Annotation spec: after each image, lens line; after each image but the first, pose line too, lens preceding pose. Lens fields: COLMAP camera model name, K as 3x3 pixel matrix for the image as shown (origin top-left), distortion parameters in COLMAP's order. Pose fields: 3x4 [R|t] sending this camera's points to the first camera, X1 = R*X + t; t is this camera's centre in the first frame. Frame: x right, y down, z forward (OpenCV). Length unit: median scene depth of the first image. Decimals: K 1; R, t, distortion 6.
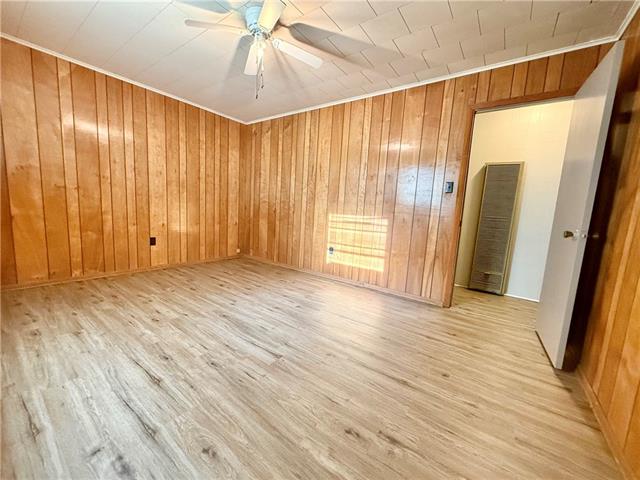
lens RADIAL K [[254.5, 0, 319.5], [0, 254.5, 240.2], [0, 0, 1]] dist [-0.000179, -0.000080]
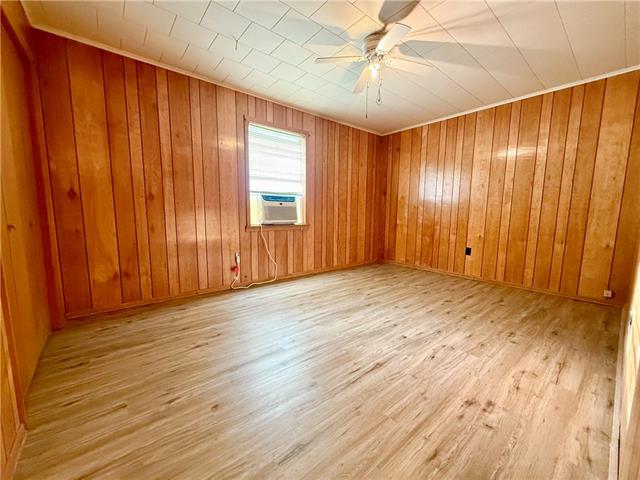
lens RADIAL K [[254.5, 0, 320.7], [0, 254.5, 241.1], [0, 0, 1]] dist [-0.000179, -0.000080]
pose [[-0.230484, 0.059801, -0.971237, 0.635391], [-0.144088, 0.985009, 0.094843, -0.060536], [0.962349, 0.161803, -0.218413, 0.767347]]
